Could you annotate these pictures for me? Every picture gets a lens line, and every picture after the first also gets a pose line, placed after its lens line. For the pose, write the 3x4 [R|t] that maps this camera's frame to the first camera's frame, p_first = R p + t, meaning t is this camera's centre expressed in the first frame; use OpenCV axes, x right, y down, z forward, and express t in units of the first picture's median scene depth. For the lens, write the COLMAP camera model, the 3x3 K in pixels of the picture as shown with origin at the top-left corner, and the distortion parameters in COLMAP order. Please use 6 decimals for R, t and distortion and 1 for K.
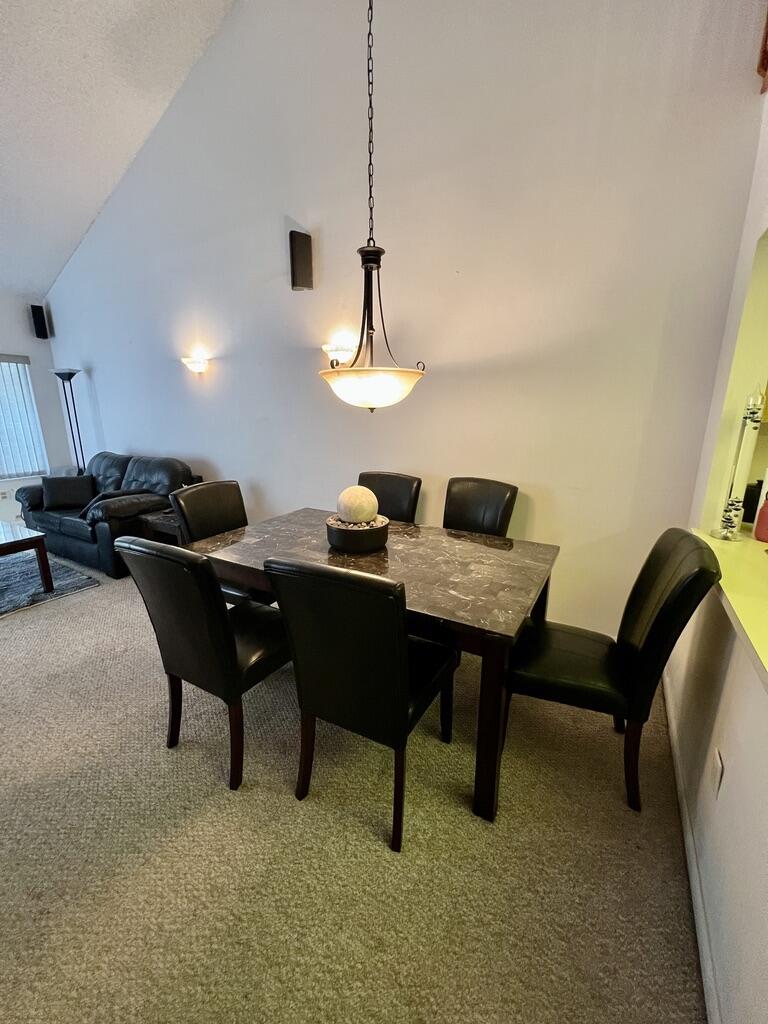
lens RADIAL K [[411.0, 0, 383.0], [0, 411.0, 513.2], [0, 0, 1]] dist [-0.001678, -0.000333]
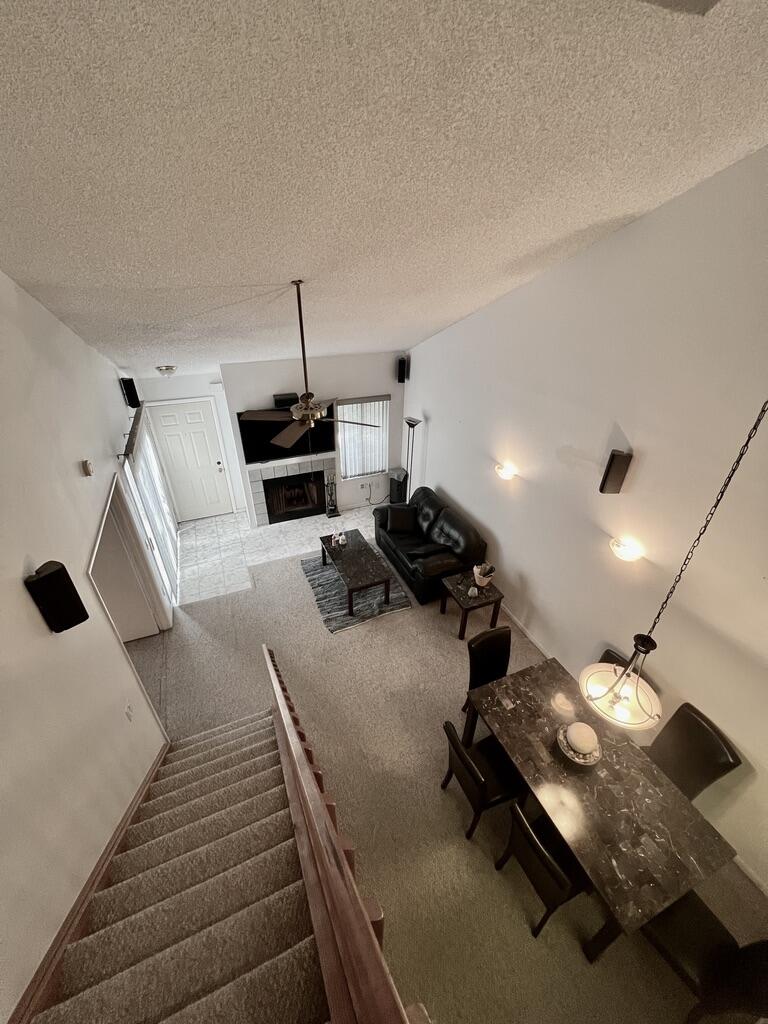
lens RADIAL K [[411.0, 0, 381.4], [0, 411.0, 513.9], [0, 0, 1]] dist [-0.001678, -0.000333]
pose [[0.799112, 0.323229, -0.506896, -0.101157], [-0.157209, 0.926178, 0.342752, -0.783144], [0.580263, -0.194209, 0.790935, -0.300761]]
